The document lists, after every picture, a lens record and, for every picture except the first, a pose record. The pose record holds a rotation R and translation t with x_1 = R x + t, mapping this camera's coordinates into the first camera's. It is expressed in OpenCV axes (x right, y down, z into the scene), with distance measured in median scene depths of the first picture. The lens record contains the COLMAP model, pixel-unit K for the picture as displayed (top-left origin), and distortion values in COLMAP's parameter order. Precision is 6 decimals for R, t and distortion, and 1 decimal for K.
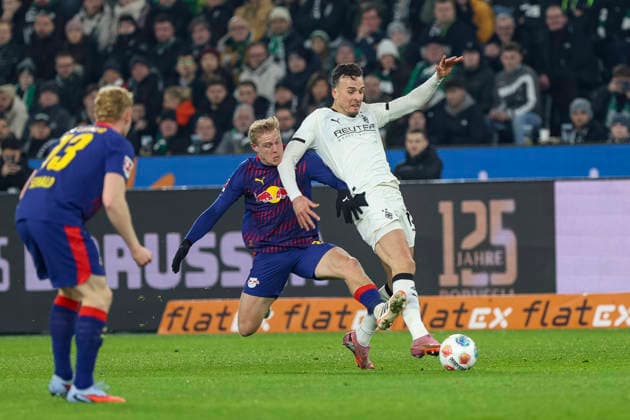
lens RADIAL K [[309.9, 0, 315.0], [0, 309.9, 210.0], [0, 0, 1]] dist [0.001112, 0.000705]
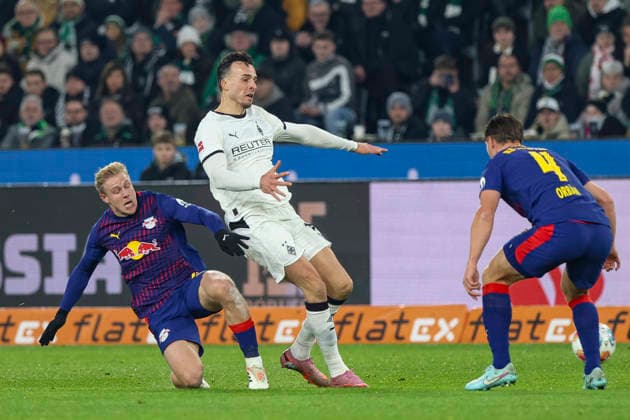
lens RADIAL K [[344.4, 0, 315.0], [0, 344.4, 208.4], [0, 0, 1]] dist [0.002912, 0.000242]
pose [[0.999950, 0.009556, -0.002965, 0.614069], [-0.009556, 0.999954, -0.000035, -0.014678], [0.002965, 0.000063, 0.999996, -0.017270]]
